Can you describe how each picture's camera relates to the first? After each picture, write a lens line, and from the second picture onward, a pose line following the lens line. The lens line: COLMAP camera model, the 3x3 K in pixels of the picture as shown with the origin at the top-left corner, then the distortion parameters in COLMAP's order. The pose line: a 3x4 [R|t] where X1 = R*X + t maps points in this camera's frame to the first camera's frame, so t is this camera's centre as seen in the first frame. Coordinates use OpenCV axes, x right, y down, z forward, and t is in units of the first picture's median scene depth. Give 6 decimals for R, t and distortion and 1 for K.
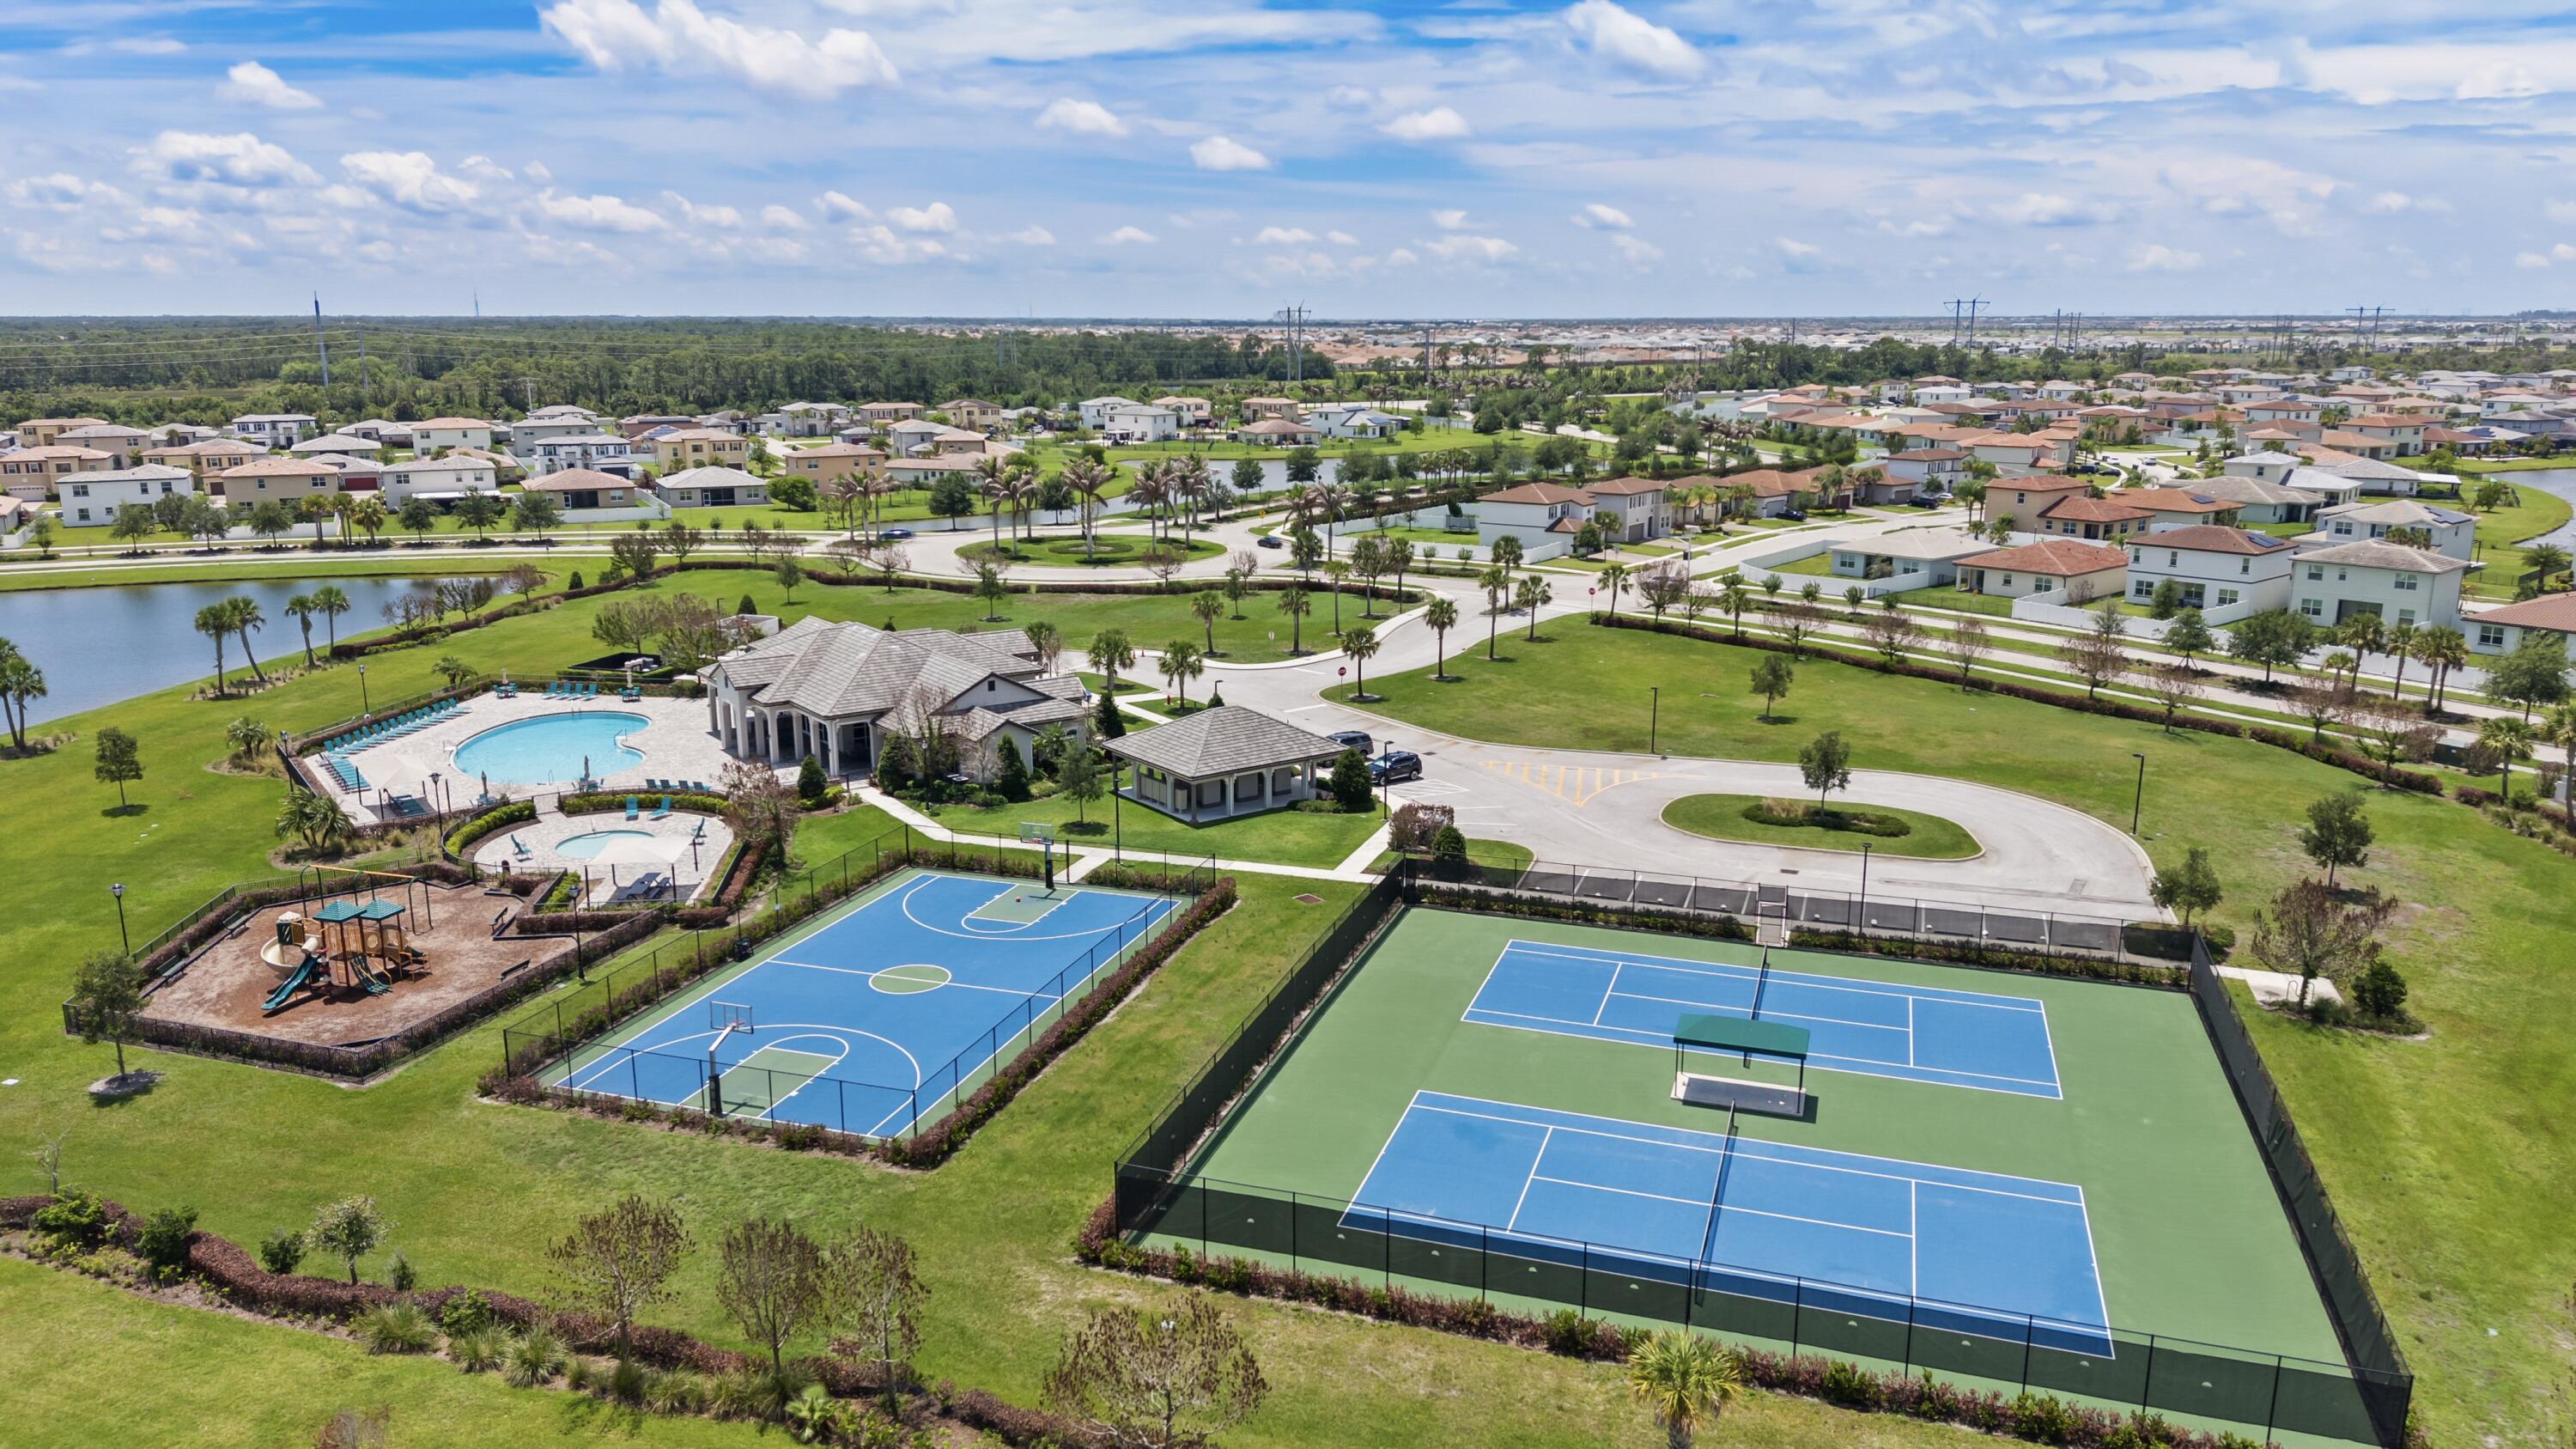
lens RADIAL K [[1709.2, 0, 1342.8], [0, 1709.2, 727.7], [0, 0, 1]] dist [0.105001, -0.198019]
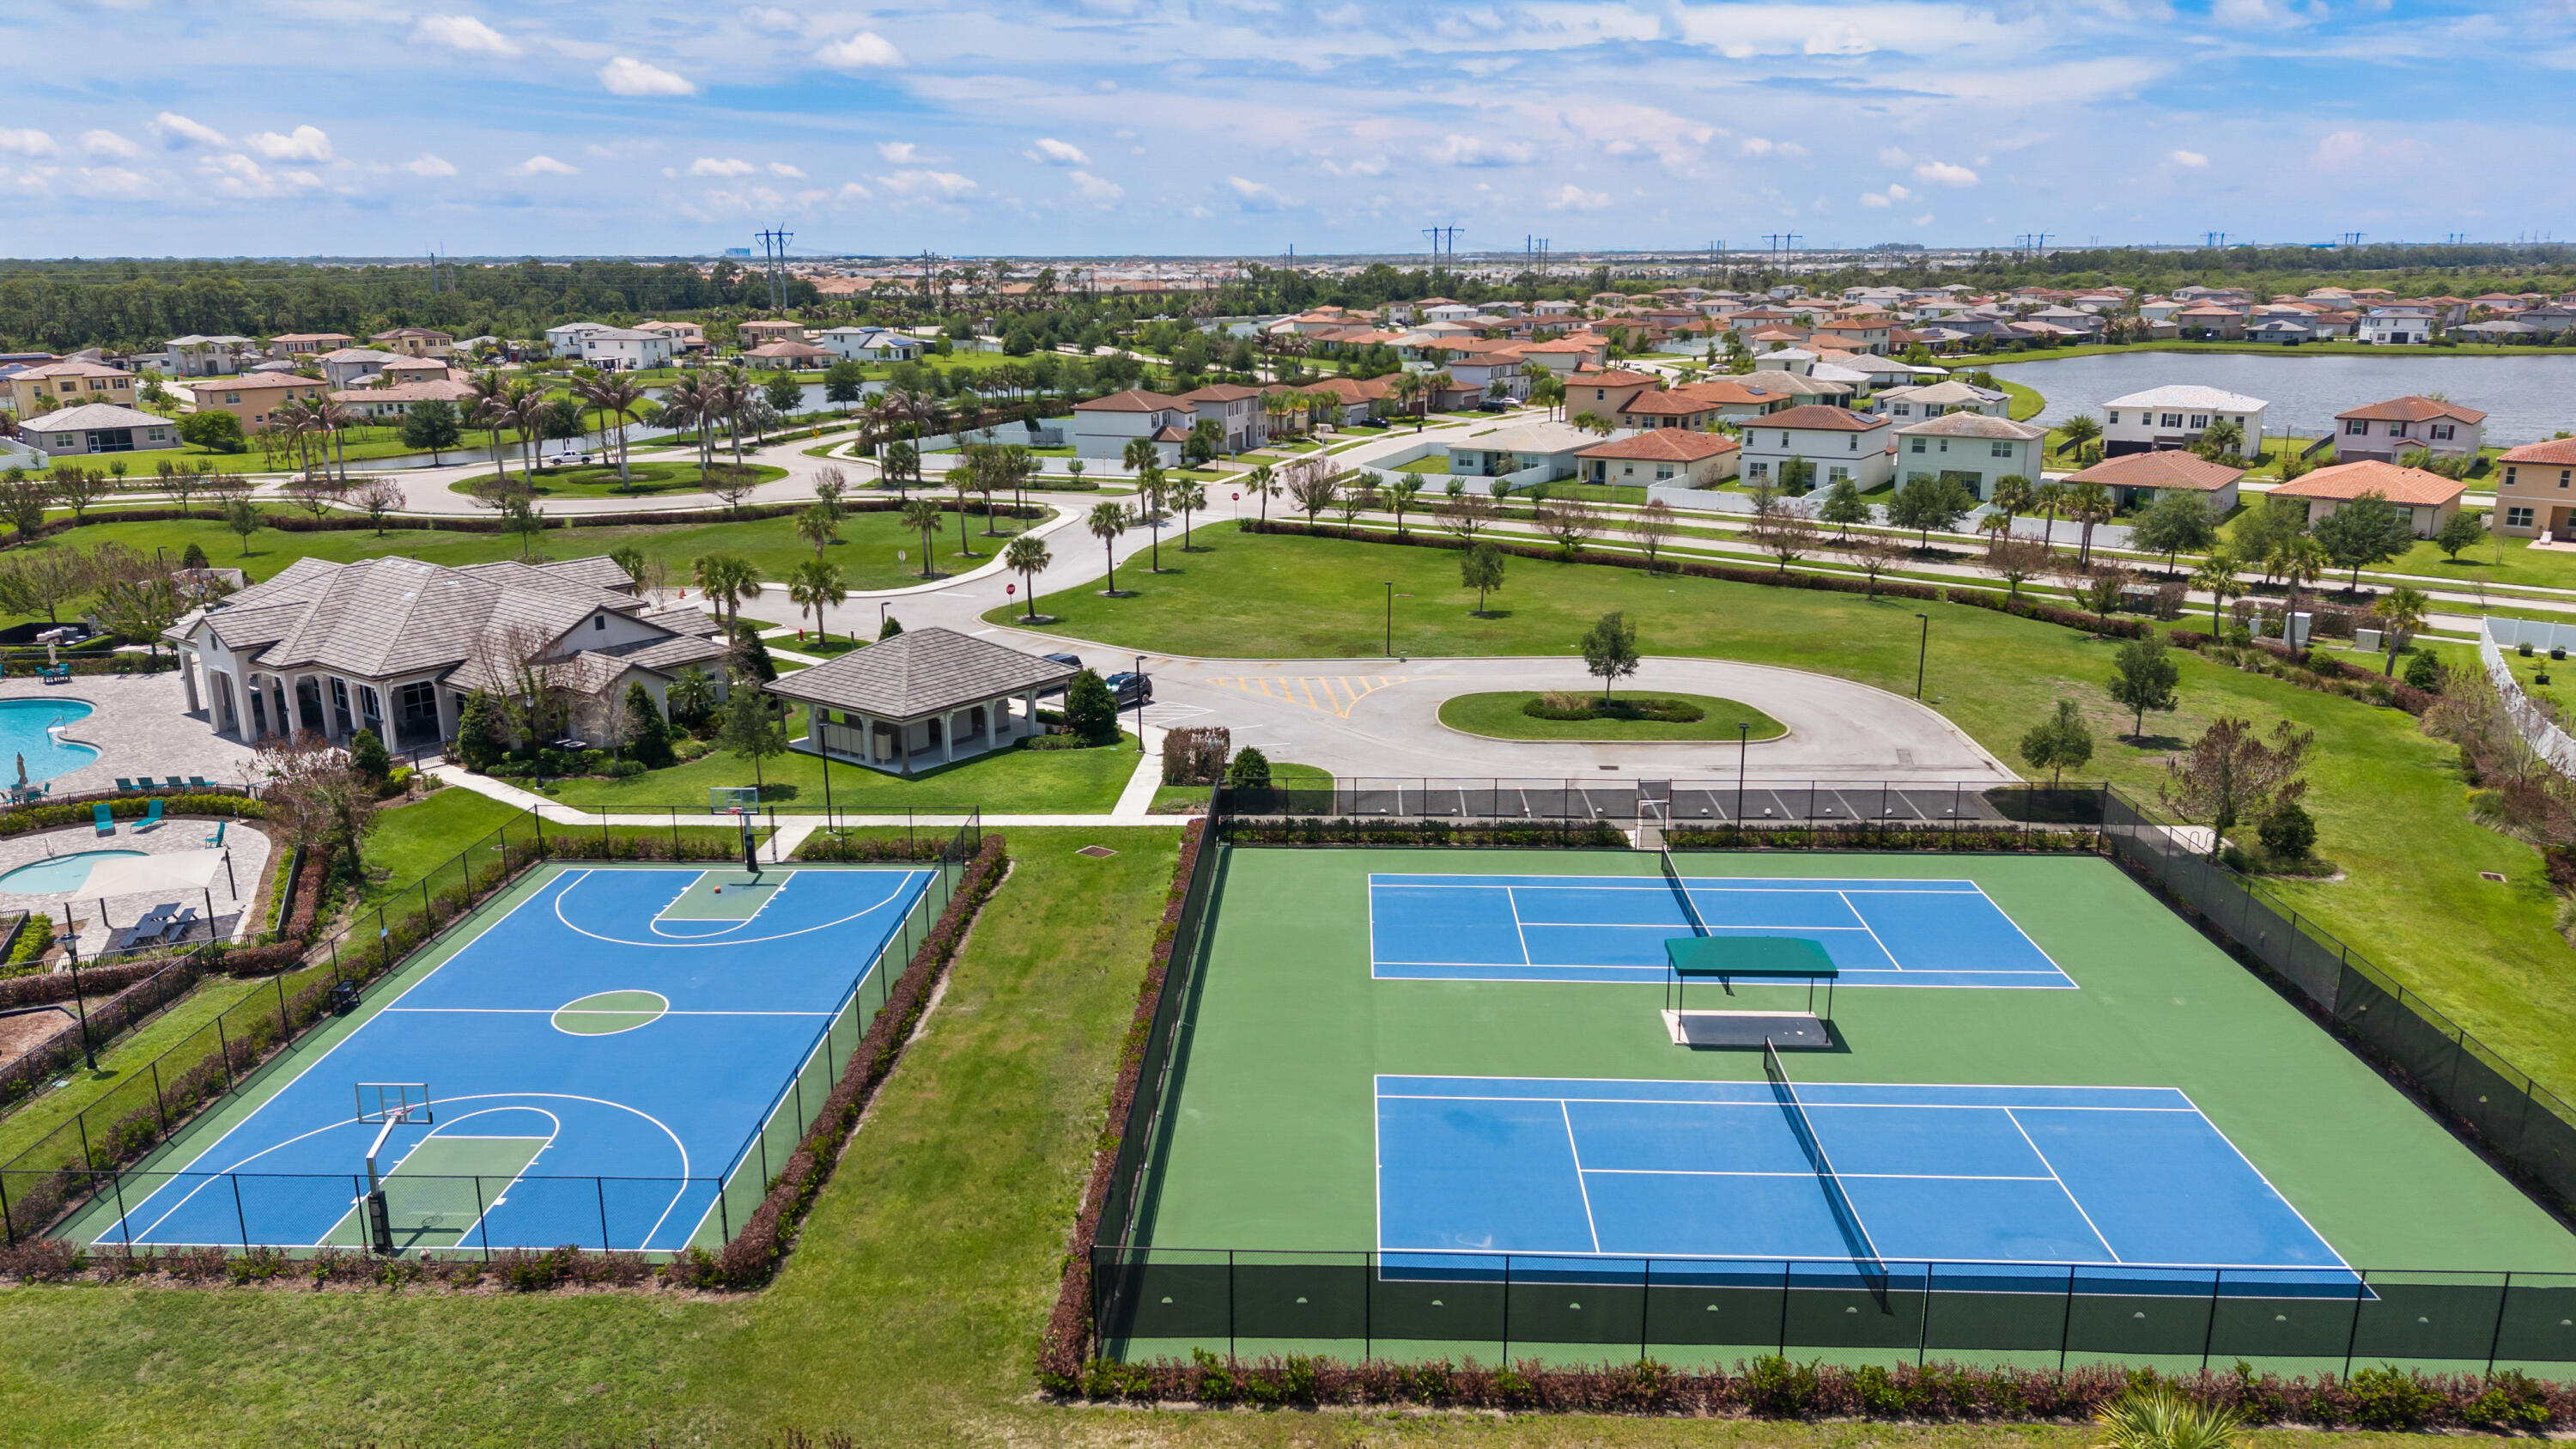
lens RADIAL K [[1694.0, 0, 1294.4], [0, 1694.0, 795.3], [0, 0, 1]] dist [0.056266, -0.061569]
pose [[0.963336, -0.089328, 0.252992, -0.112101], [0.071024, 0.994213, 0.080598, 0.014047], [-0.258728, -0.059675, 0.964105, 0.183246]]
